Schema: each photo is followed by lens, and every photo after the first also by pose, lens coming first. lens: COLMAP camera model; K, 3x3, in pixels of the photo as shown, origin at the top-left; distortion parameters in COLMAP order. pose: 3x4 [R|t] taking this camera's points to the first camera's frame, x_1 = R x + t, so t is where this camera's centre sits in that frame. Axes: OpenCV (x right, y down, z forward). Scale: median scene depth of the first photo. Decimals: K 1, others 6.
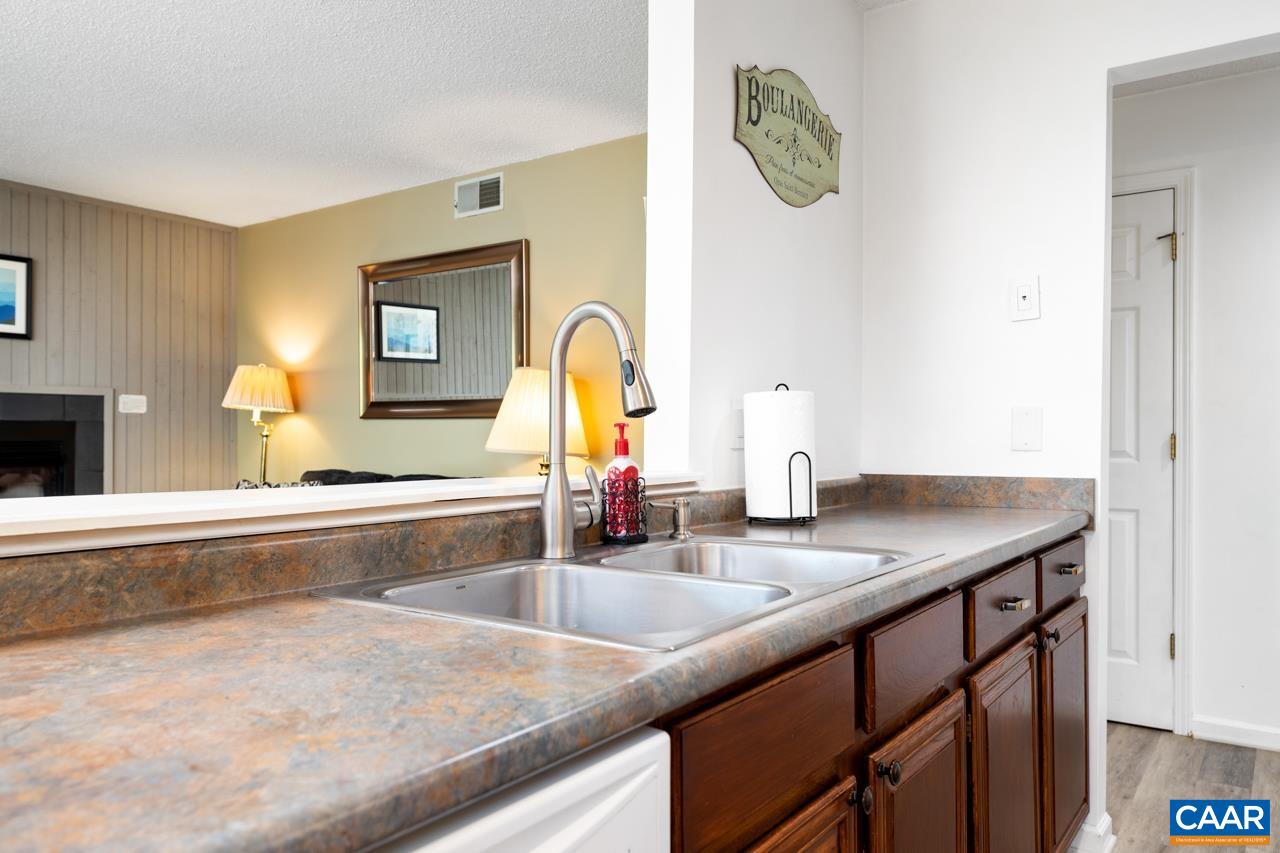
lens RADIAL K [[926.5, 0, 646.3], [0, 926.5, 440.3], [0, 0, 1]] dist [0.003711, 0.010860]
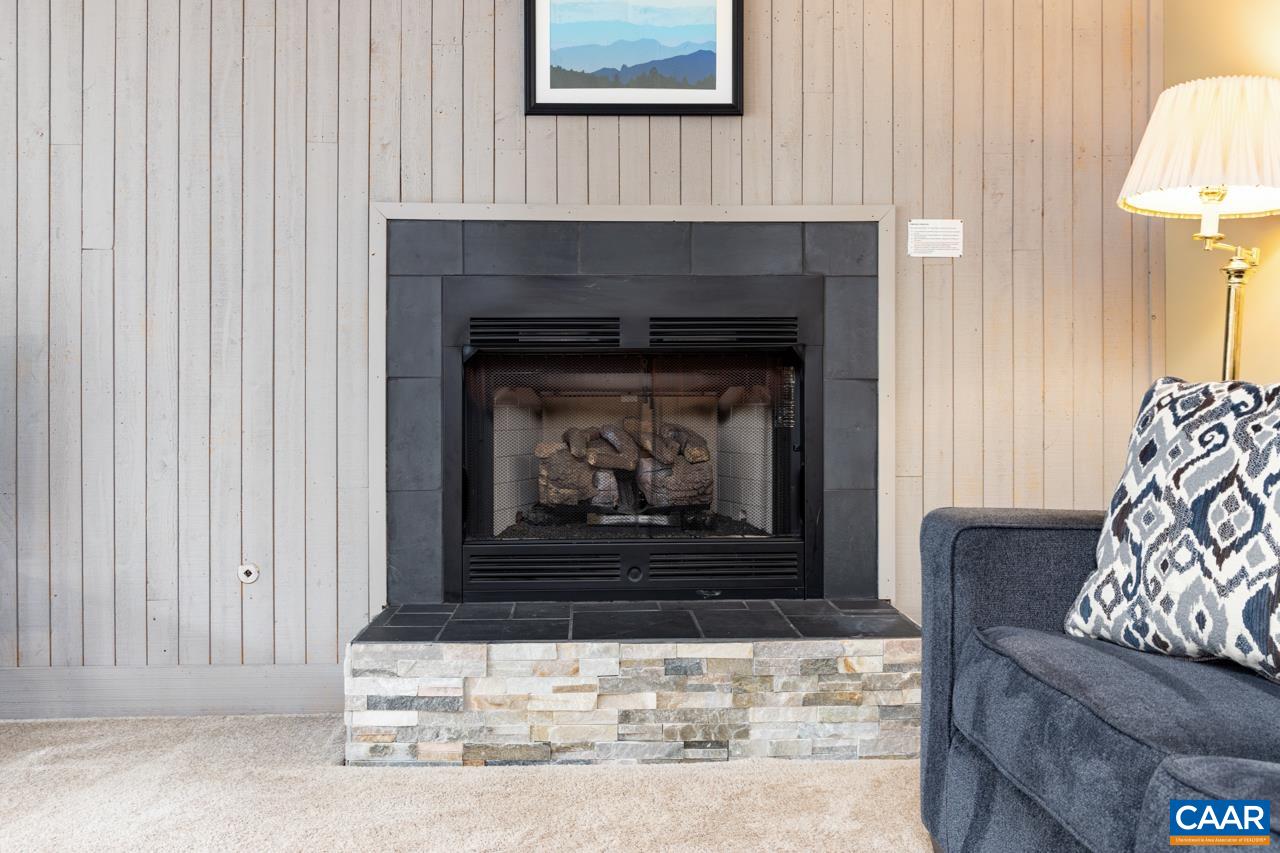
lens RADIAL K [[1062.8, 0, 646.3], [0, 1062.8, 401.0], [0, 0, 1]] dist [-0.012263, 0.020385]
pose [[0.623491, -0.011169, -0.781751, -0.234654], [0.004158, 0.999931, -0.010970, 0.049676], [0.781820, 0.003589, 0.623494, 0.570744]]
